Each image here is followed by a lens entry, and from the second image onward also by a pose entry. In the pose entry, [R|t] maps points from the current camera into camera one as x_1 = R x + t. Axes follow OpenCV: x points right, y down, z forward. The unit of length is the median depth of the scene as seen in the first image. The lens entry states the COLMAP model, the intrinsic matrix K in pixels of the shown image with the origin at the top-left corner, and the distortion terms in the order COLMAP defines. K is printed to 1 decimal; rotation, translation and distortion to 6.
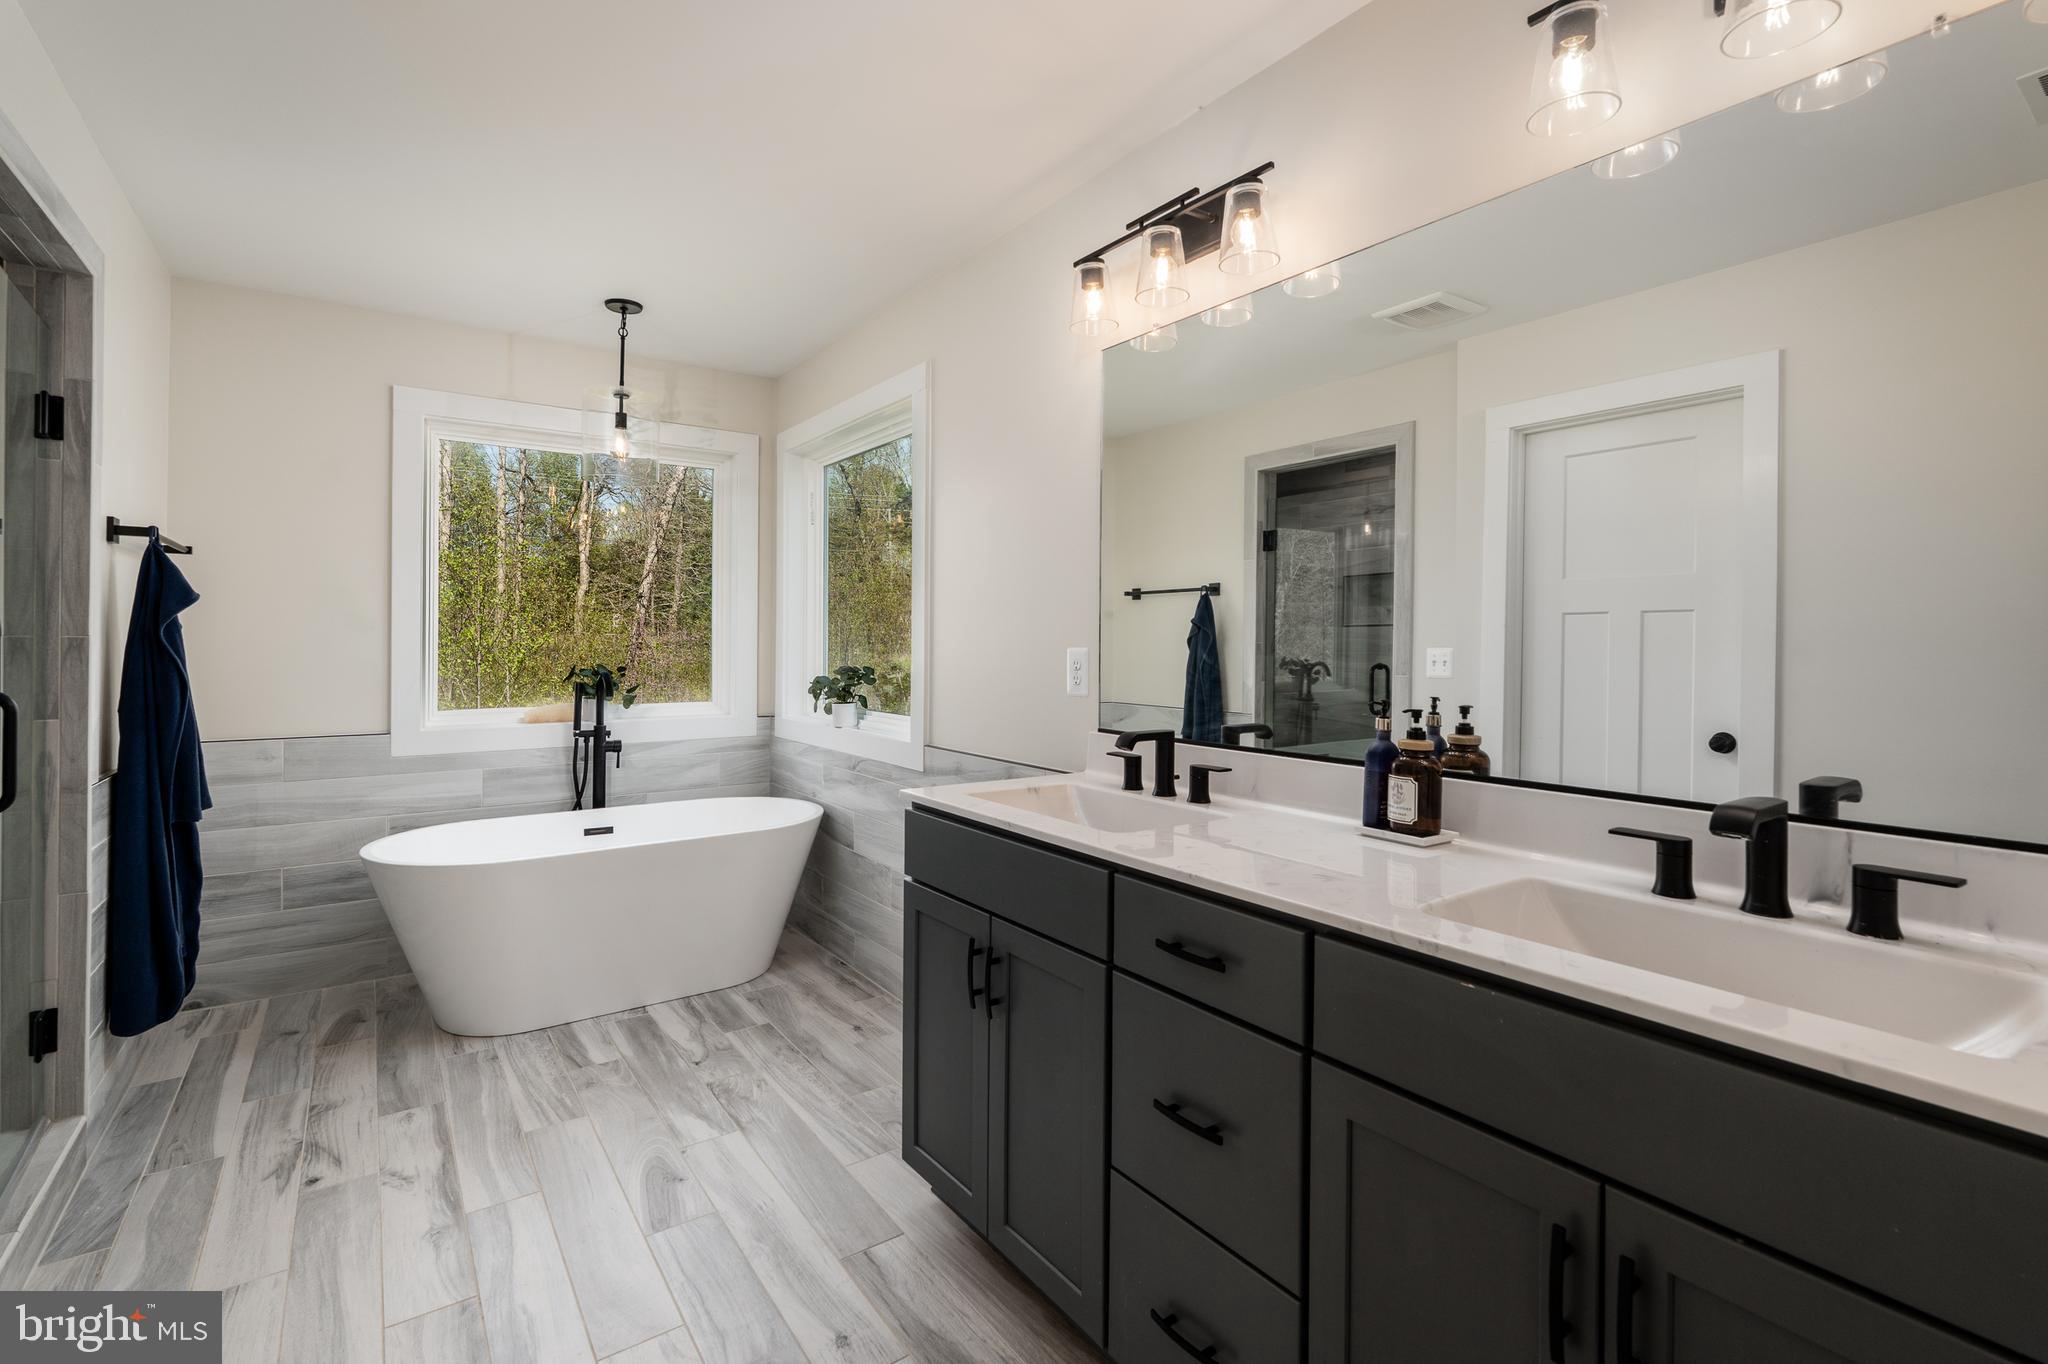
lens RADIAL K [[913.1, 0, 1030.6], [0, 913.1, 639.0], [0, 0, 1]] dist [-0.007571, 0.002209]
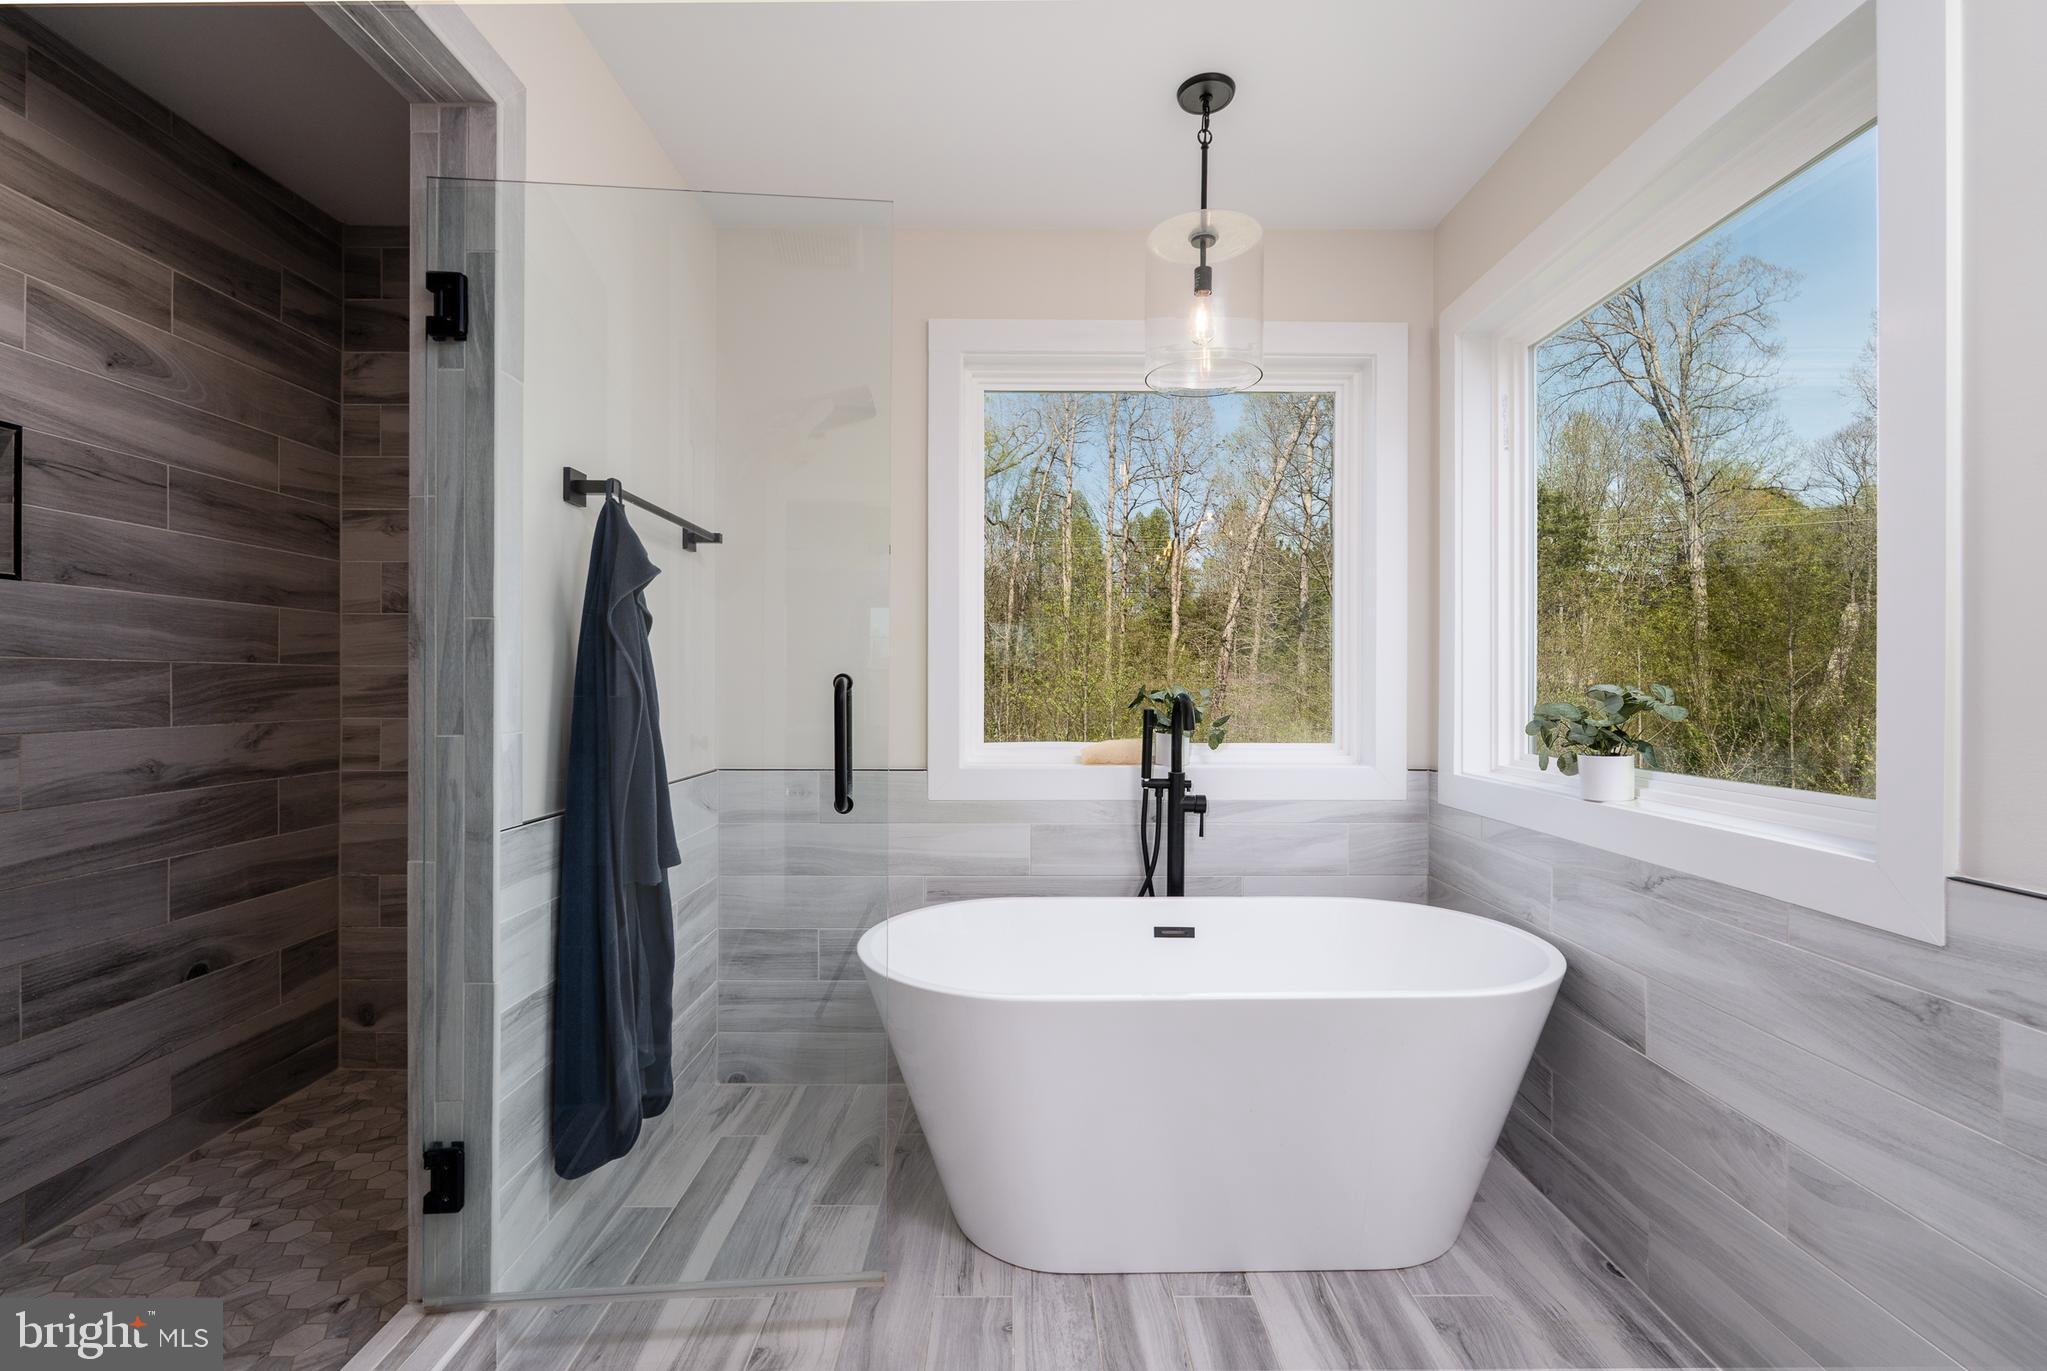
lens RADIAL K [[912.7, 0, 1023.0], [0, 912.7, 683.6], [0, 0, 1]] dist [-0.007571, 0.002209]
pose [[0.813189, -0.002757, -0.581993, -0.181901], [0.003524, 0.999994, 0.000187, 0.029857], [0.581989, -0.002203, 0.813194, 0.408160]]
